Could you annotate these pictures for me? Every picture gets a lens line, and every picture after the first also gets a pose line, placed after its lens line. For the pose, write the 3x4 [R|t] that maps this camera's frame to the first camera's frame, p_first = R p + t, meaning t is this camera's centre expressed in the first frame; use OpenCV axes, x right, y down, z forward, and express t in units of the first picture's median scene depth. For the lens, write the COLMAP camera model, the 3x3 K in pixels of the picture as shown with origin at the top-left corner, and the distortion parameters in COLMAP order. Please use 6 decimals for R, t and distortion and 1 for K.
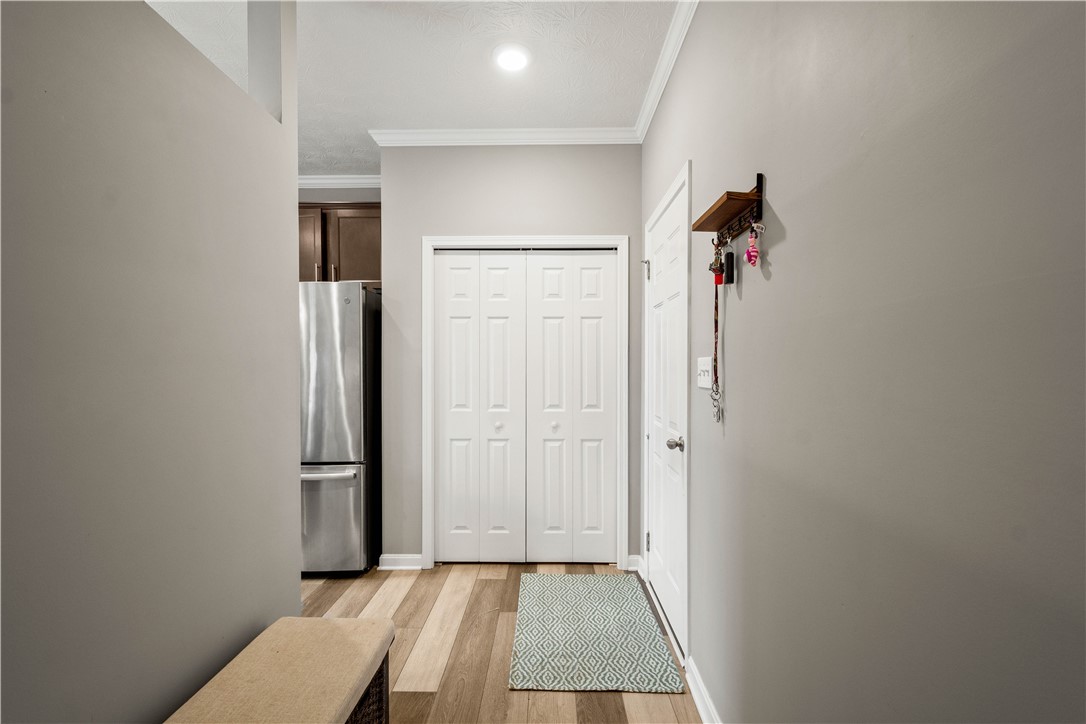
lens RADIAL K [[482.0, 0, 546.2], [0, 482.0, 367.2], [0, 0, 1]] dist [0.004412, -0.000571]
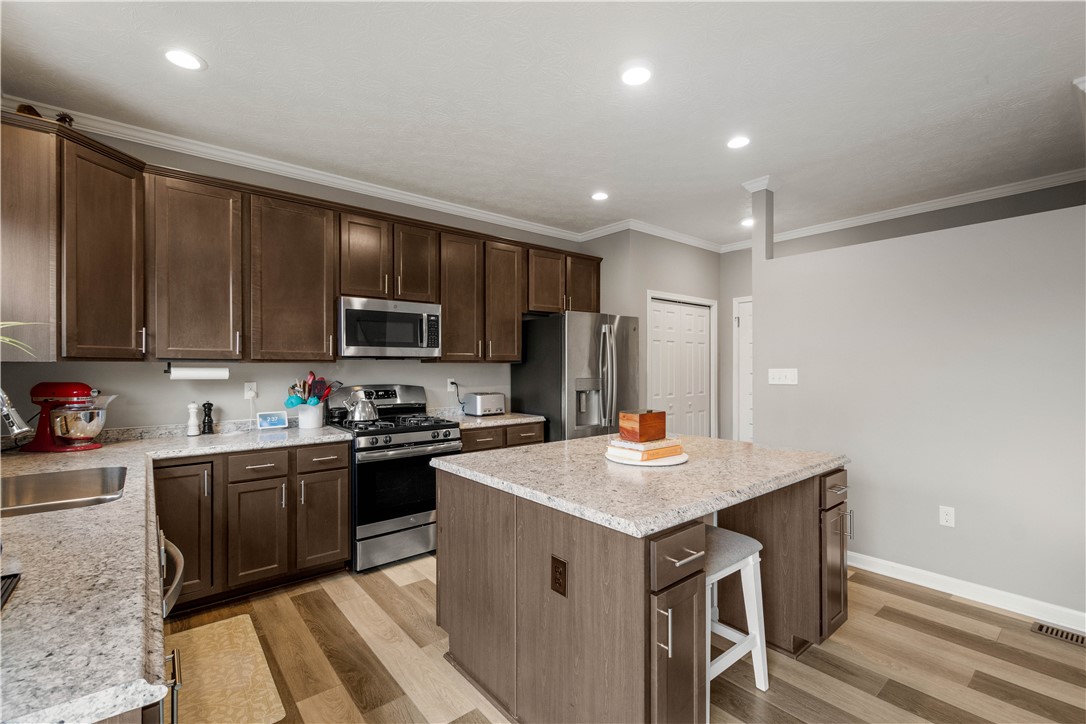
lens RADIAL K [[482.0, 0, 546.2], [0, 482.0, 367.2], [0, 0, 1]] dist [0.004412, -0.000571]
pose [[0.756669, 0.001376, 0.653797, -1.555523], [0.008774, 0.999886, -0.012259, 0.003176], [-0.653740, 0.015012, 0.756571, 0.014314]]
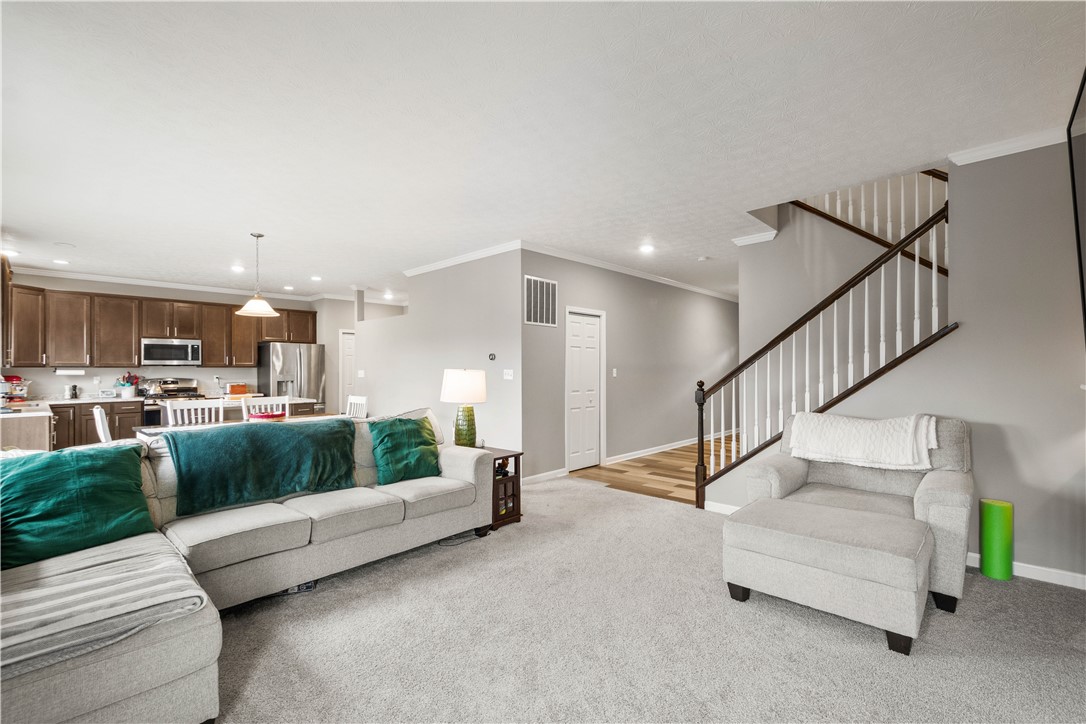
lens RADIAL K [[482.0, 0, 546.2], [0, 482.0, 367.2], [0, 0, 1]] dist [0.004412, -0.000571]
pose [[0.671215, 0.004810, 0.741248, -1.564691], [0.011637, 0.999787, -0.017025, 0.007266], [-0.741172, 0.020053, 0.671016, -0.221961]]
